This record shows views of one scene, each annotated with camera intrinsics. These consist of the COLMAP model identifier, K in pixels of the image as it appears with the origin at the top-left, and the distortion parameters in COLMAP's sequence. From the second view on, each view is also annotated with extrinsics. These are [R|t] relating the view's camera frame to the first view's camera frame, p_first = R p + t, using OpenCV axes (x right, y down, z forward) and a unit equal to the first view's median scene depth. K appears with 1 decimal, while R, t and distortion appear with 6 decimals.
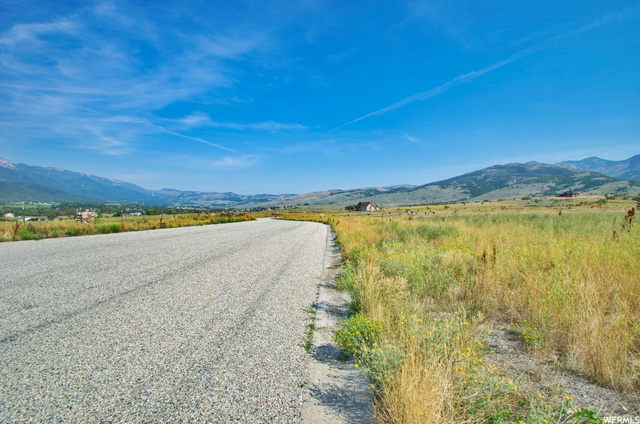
lens RADIAL K [[300.2, 0, 323.0], [0, 300.2, 212.8], [0, 0, 1]] dist [-0.010105, -0.007235]
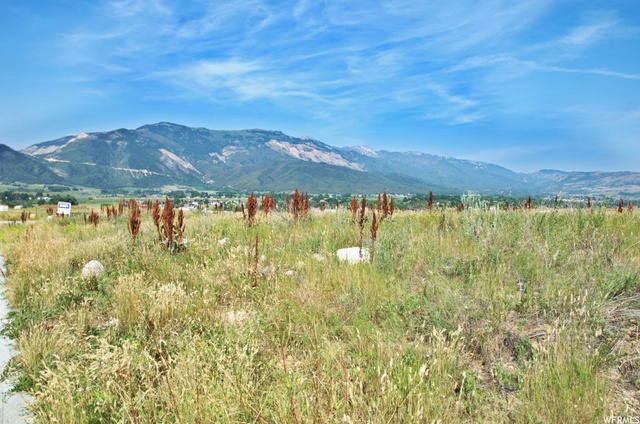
lens RADIAL K [[462.9, 0, 335.8], [0, 462.9, 212.3], [0, 0, 1]] dist [-0.038941, -0.016408]
pose [[0.610585, 0.016061, -0.791788, -0.052182], [-0.006384, 0.999862, 0.015358, -0.005791], [0.791925, -0.004323, 0.610603, 0.131360]]
